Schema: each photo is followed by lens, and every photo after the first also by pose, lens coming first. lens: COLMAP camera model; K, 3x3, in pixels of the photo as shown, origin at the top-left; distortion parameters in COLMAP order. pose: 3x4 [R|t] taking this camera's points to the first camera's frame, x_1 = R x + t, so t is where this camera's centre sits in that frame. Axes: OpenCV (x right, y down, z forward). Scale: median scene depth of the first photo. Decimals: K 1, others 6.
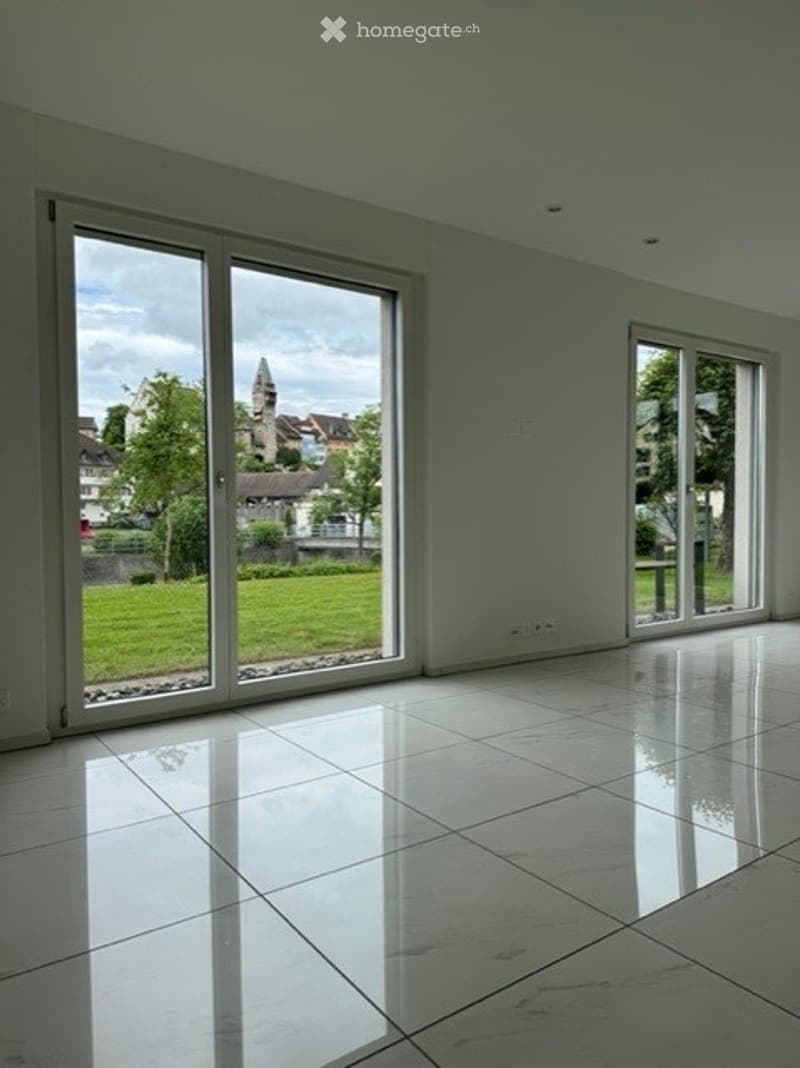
lens RADIAL K [[745.4, 0, 400.0], [0, 745.4, 534.0], [0, 0, 1]] dist [0.031529, -0.005205]
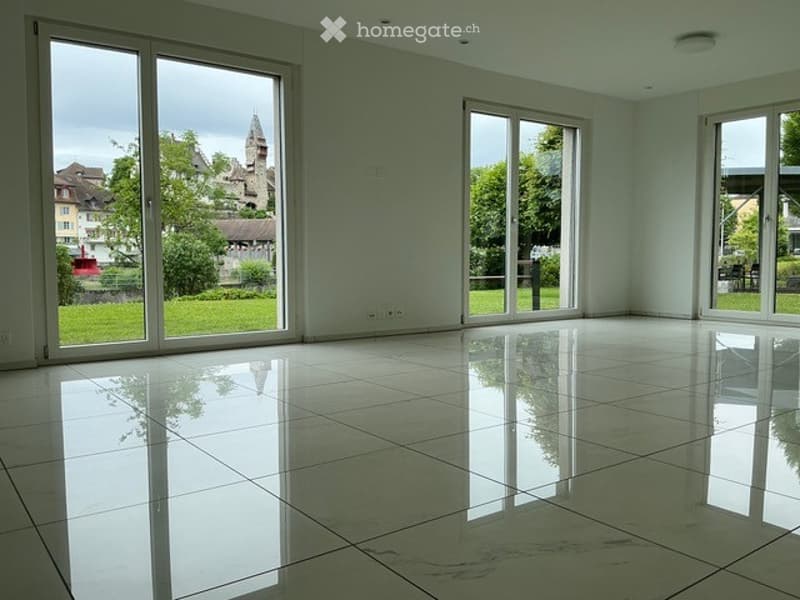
lens RADIAL K [[669.1, 0, 400.0], [0, 669.1, 300.0], [0, 0, 1]] dist [0.044341, -0.093545]
pose [[0.999651, 0.003628, 0.026176, 0.122587], [-0.004561, 0.999354, 0.035647, 0.039212], [-0.026030, -0.035754, 0.999022, -0.201701]]
